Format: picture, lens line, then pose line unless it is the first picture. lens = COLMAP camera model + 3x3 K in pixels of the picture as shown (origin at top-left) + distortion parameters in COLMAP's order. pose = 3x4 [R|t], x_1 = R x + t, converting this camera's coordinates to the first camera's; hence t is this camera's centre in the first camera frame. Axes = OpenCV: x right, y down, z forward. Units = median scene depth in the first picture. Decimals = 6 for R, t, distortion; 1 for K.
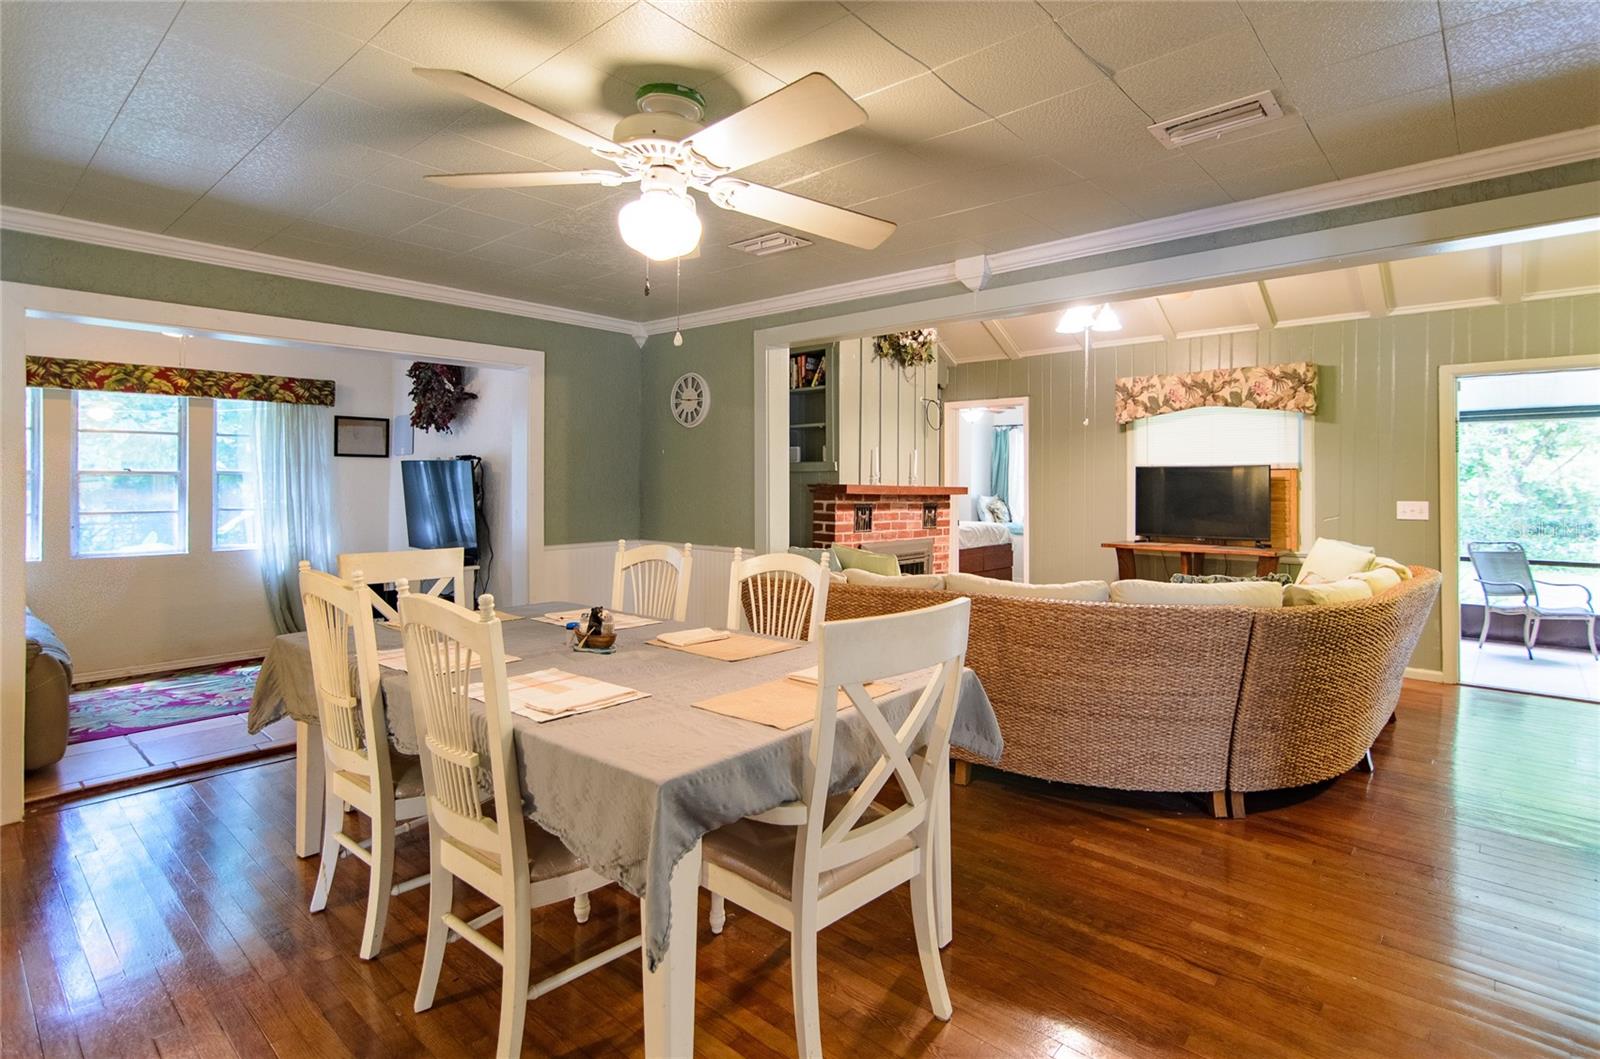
lens RADIAL K [[780.0, 0, 780.6], [0, 780.0, 513.2], [0, 0, 1]] dist [0.004435, 0.000153]
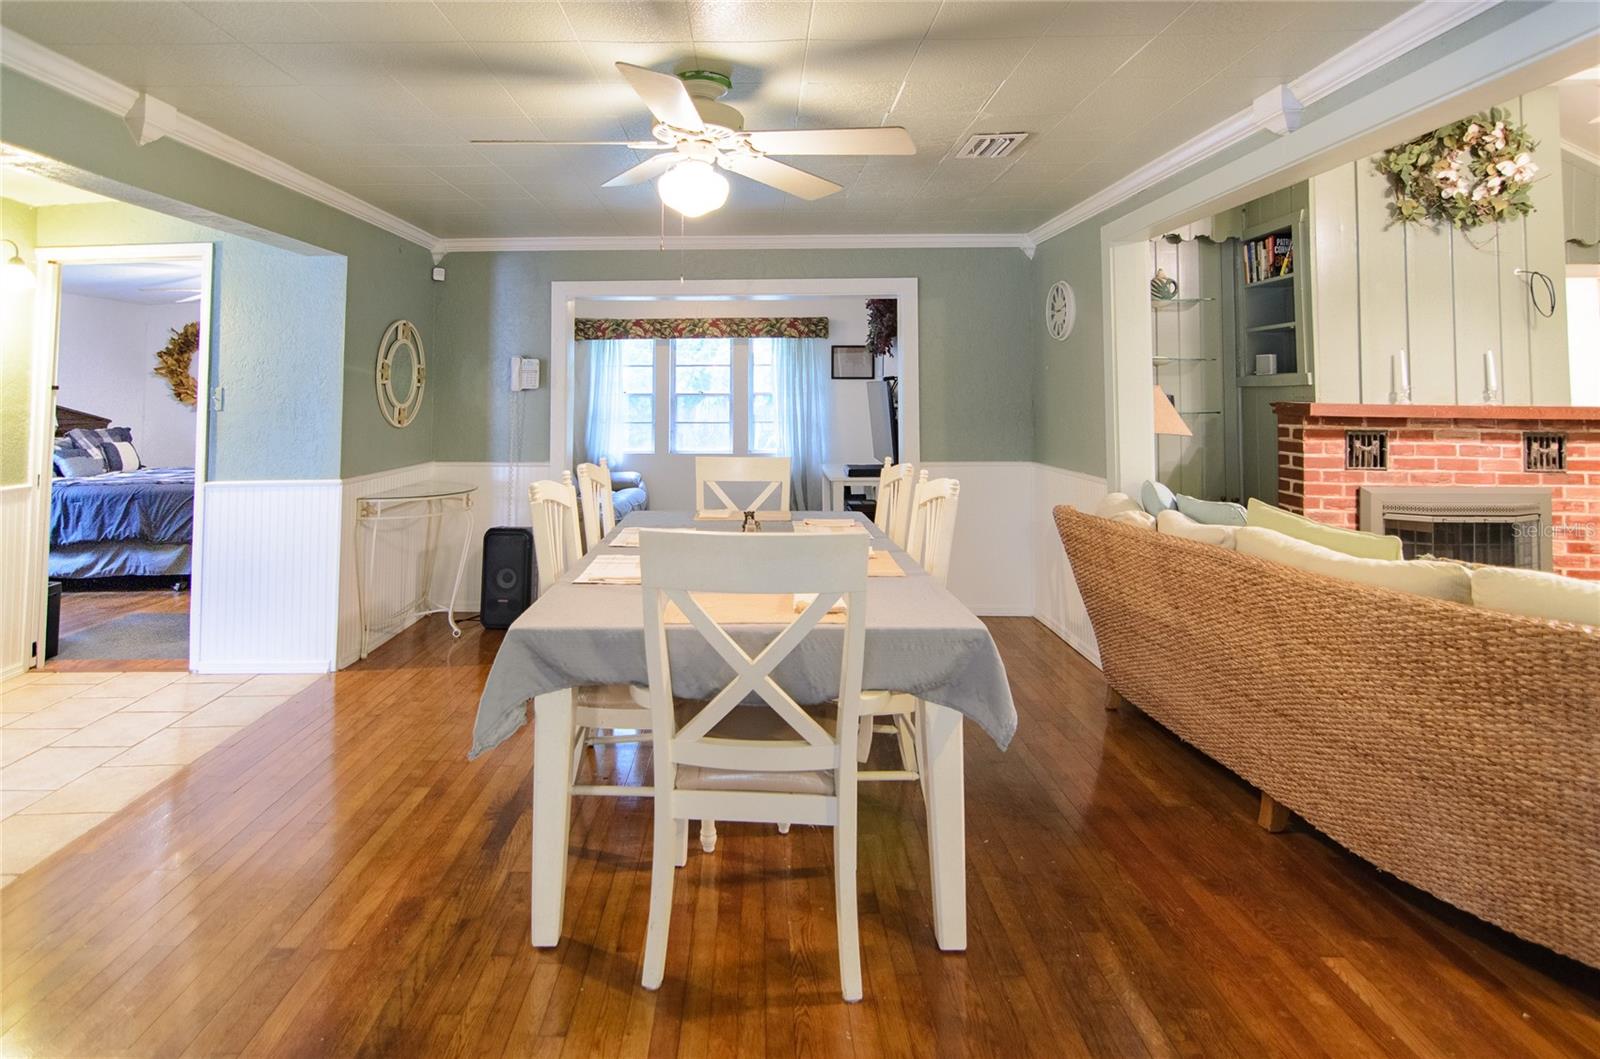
lens RADIAL K [[802.9, 0, 771.3], [0, 802.9, 412.4], [0, 0, 1]] dist [0.016119, 0.000405]
pose [[0.676745, 0.010329, -0.736145, 0.294577], [-0.025380, 0.999635, -0.009306, -0.008088], [0.735780, 0.024981, 0.676760, 0.099981]]
